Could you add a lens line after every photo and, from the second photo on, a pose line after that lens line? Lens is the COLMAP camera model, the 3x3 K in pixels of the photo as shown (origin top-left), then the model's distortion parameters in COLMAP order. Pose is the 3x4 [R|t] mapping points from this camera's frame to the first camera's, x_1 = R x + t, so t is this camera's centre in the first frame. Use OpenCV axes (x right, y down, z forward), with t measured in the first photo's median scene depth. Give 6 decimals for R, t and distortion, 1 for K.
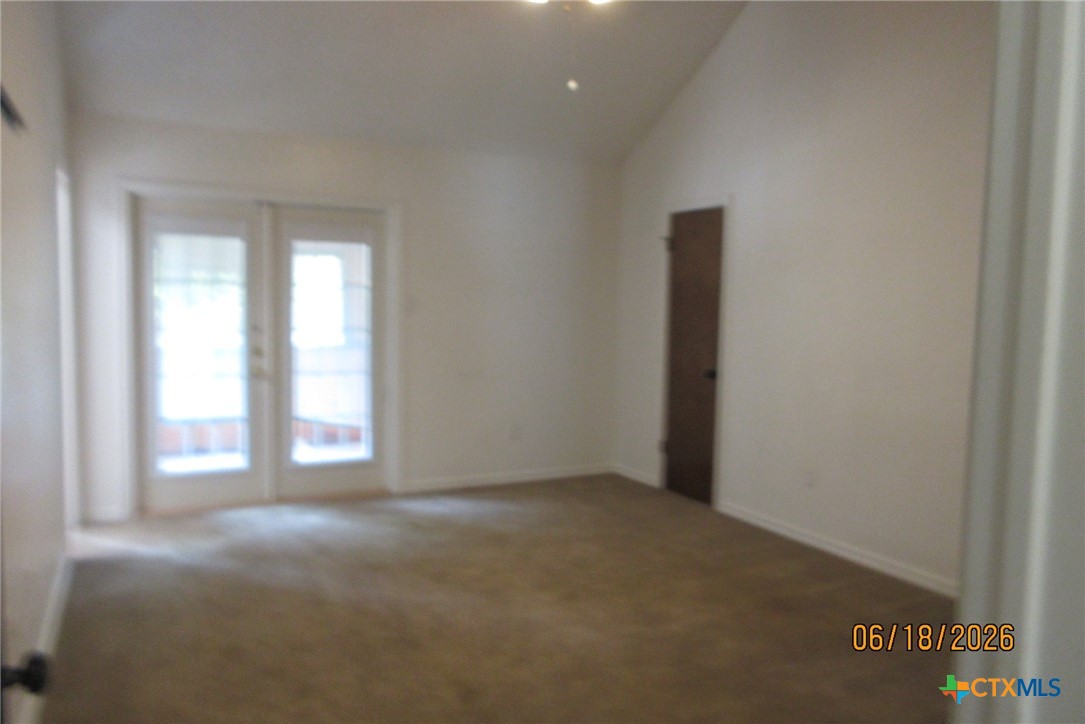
lens RADIAL K [[801.7, 0, 533.8], [0, 801.7, 361.2], [0, 0, 1]] dist [-0.005705, 0.003597]
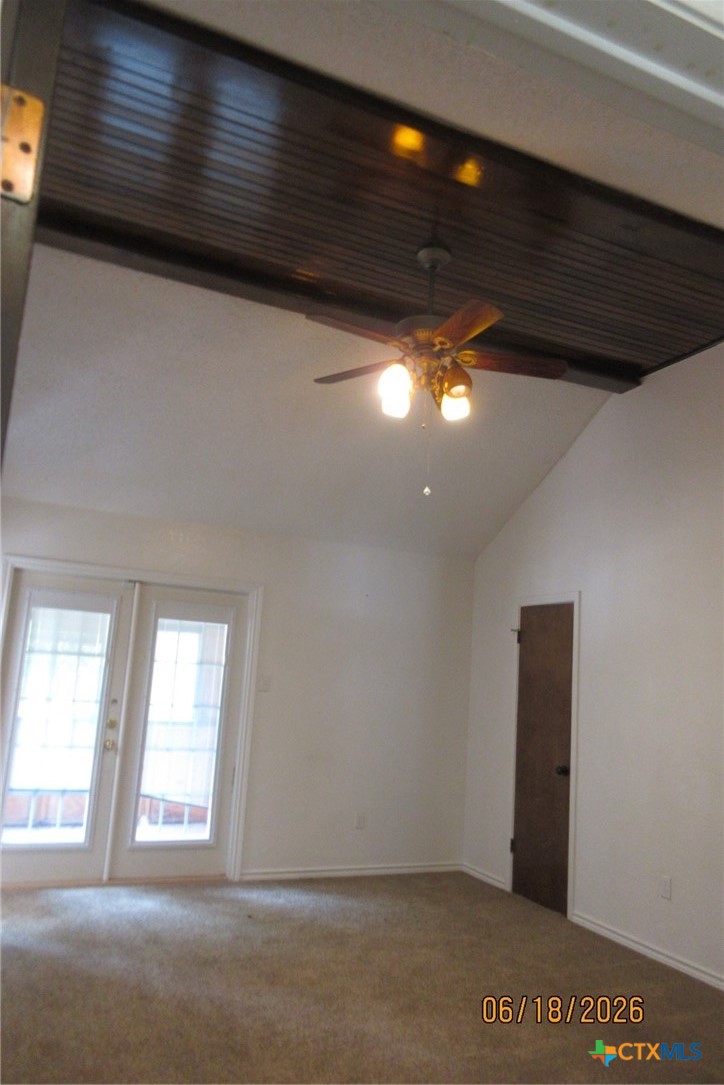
lens RADIAL K [[801.7, 0, 356.6], [0, 801.7, 551.9], [0, 0, 1]] dist [-0.005705, 0.003597]
pose [[0.998159, 0.042557, -0.043208, 0.000896], [-0.051410, 0.971688, -0.230605, -0.006172], [0.032171, 0.232402, 0.972088, -0.031661]]
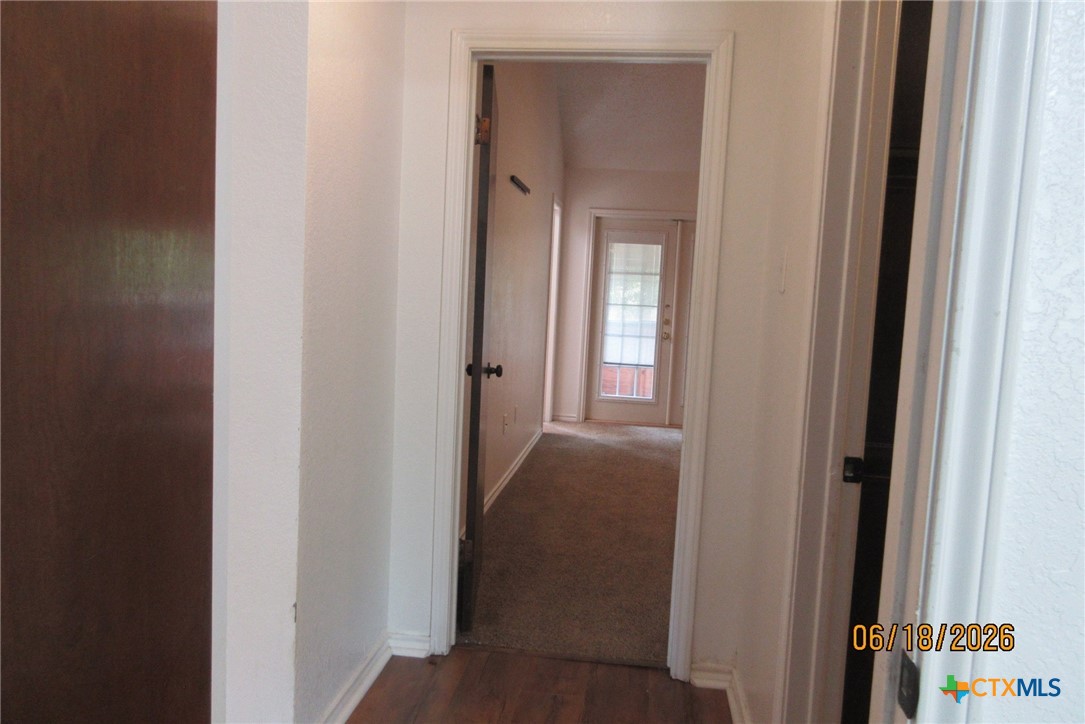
lens RADIAL K [[801.7, 0, 541.6], [0, 801.7, 359.1], [0, 0, 1]] dist [-0.005705, 0.003597]
pose [[0.832280, 0.067662, -0.550210, 0.298664], [-0.074190, 0.997190, 0.010405, 0.062863], [0.549368, 0.032161, 0.834961, -0.373271]]
